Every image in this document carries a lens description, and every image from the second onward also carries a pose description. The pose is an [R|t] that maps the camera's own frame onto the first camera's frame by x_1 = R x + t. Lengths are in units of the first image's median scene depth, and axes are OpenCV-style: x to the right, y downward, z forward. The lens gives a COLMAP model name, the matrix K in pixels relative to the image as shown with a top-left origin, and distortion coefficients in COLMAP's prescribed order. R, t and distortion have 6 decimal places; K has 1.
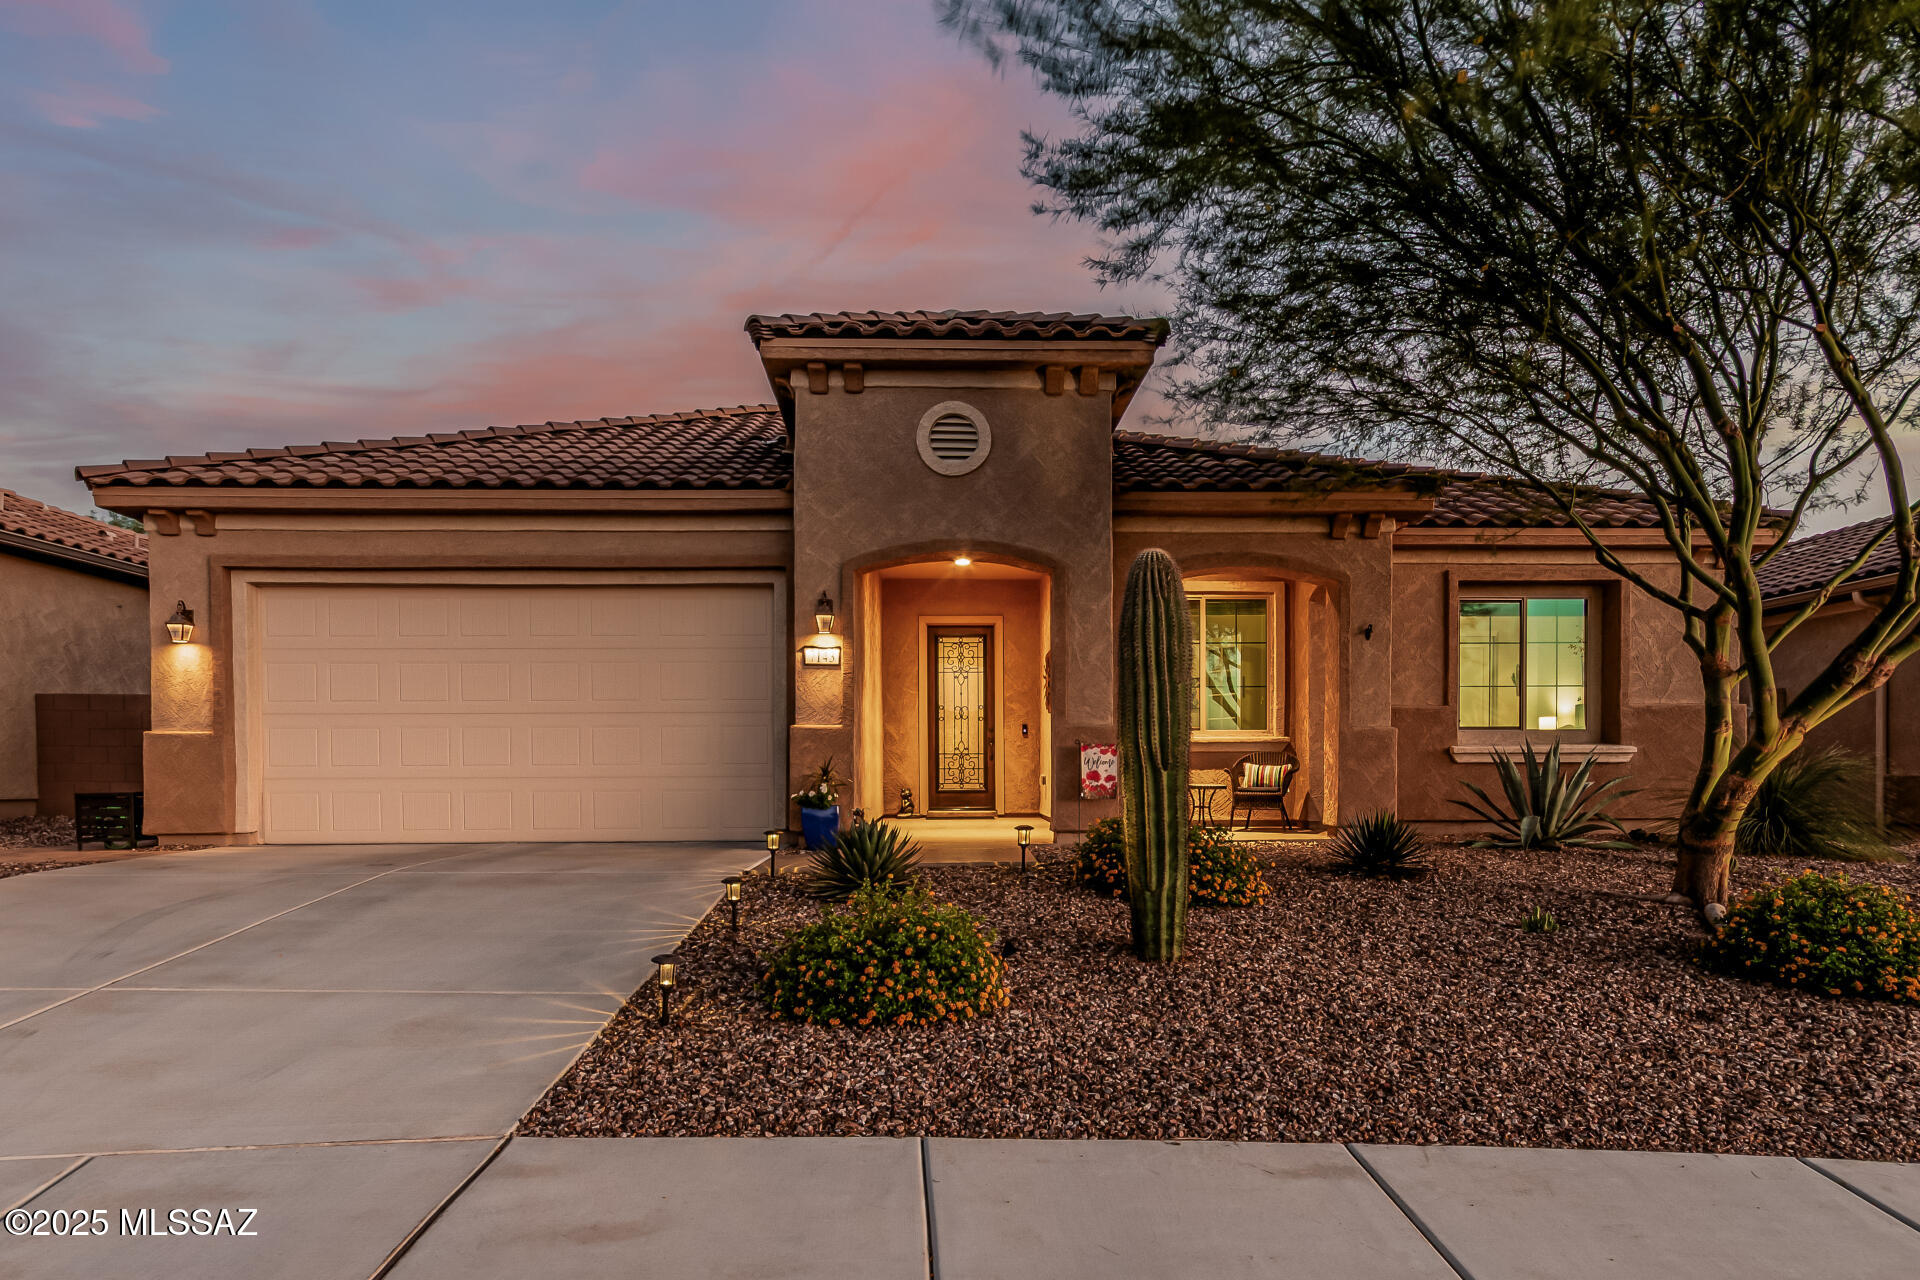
lens RADIAL K [[882.2, 0, 973.2], [0, 882.2, 640.1], [0, 0, 1]] dist [0.002511, 0.001019]
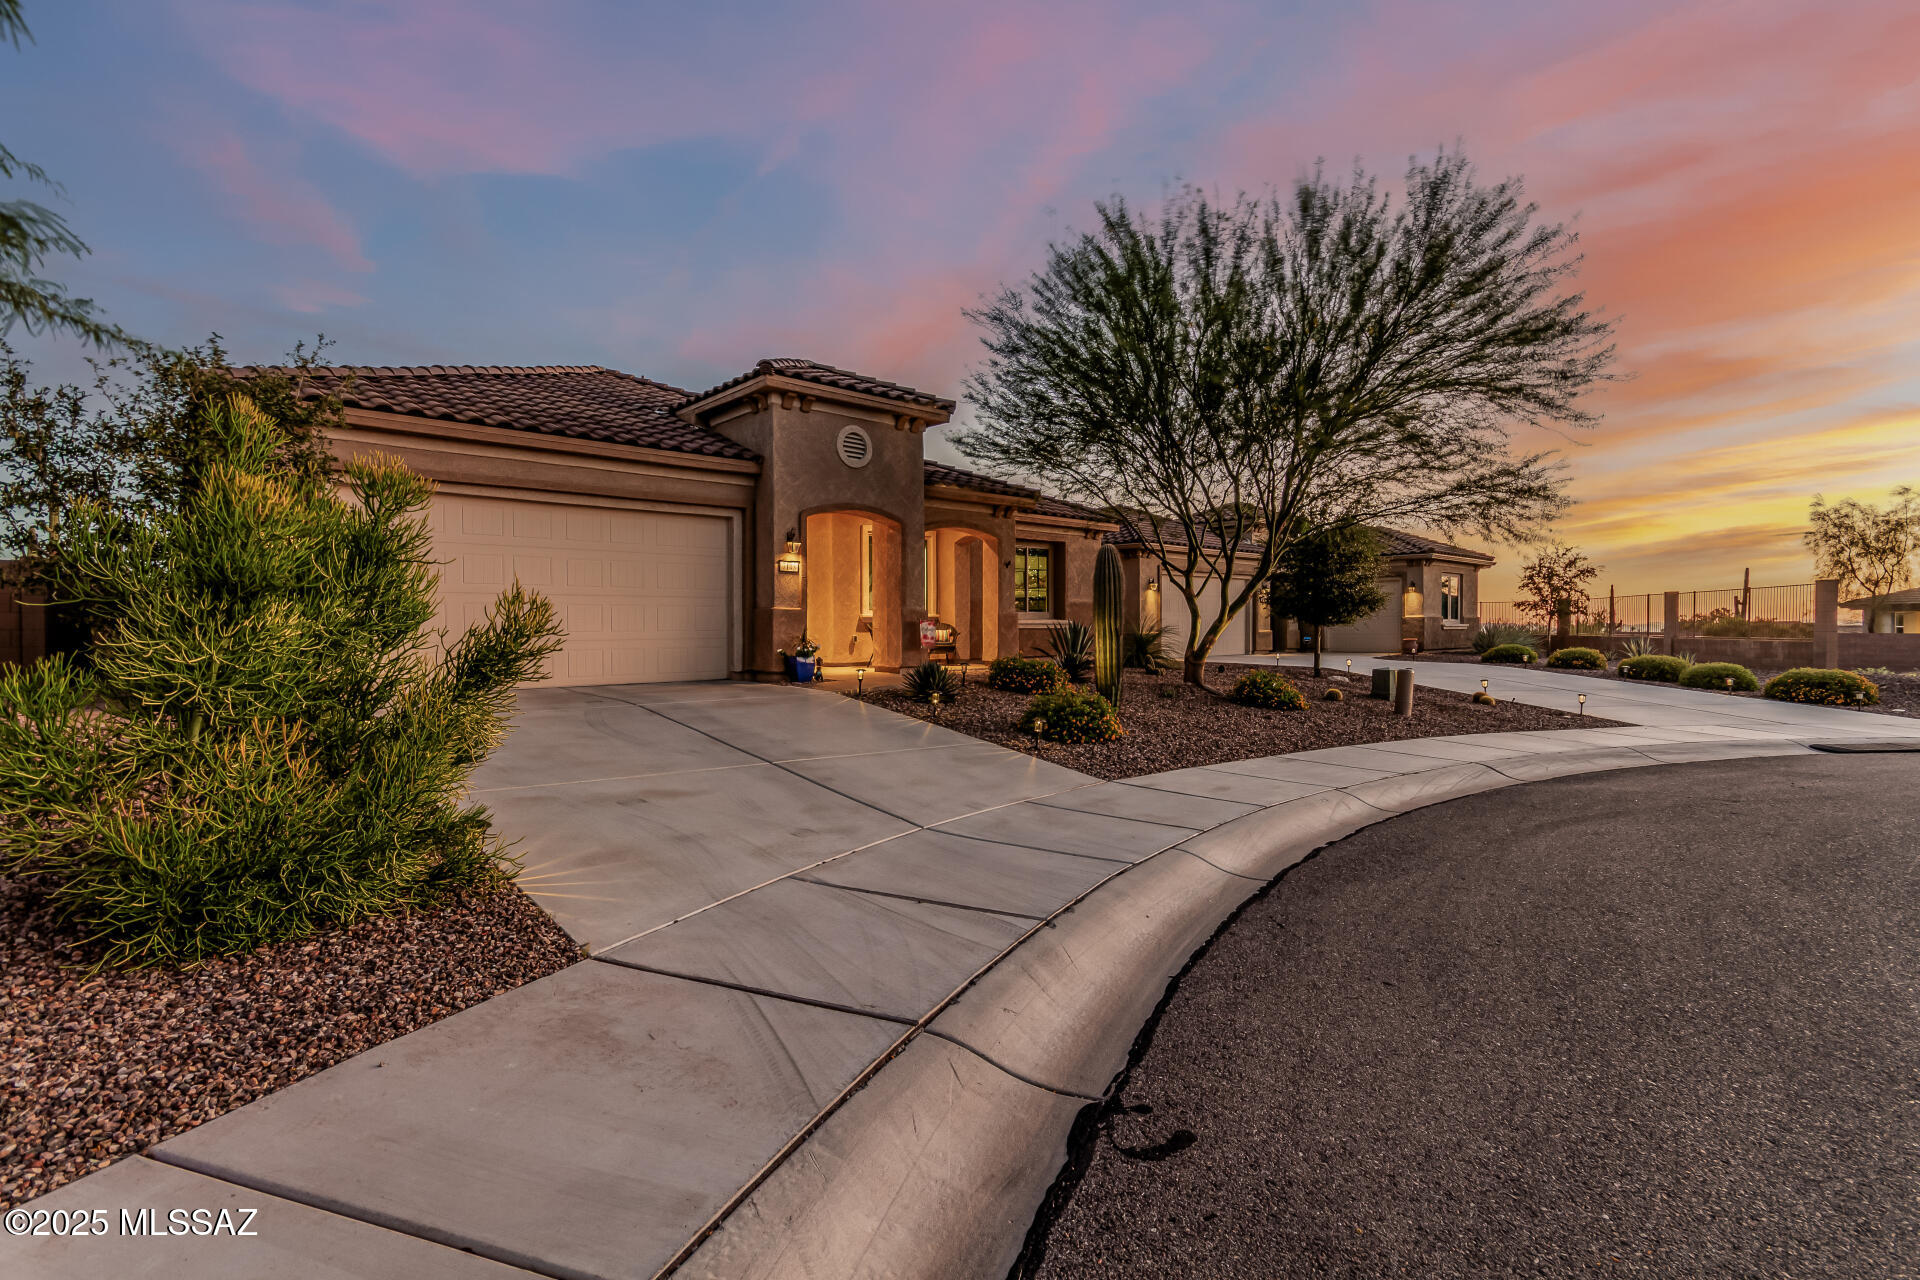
lens RADIAL K [[902.5, 0, 975.8], [0, 902.5, 638.6], [0, 0, 1]] dist [0.005583, 0.000514]
pose [[0.706639, -0.026822, 0.707066, -1.148158], [-0.012913, 0.998626, 0.050787, 0.064181], [-0.707457, -0.045018, 0.705321, -0.481204]]
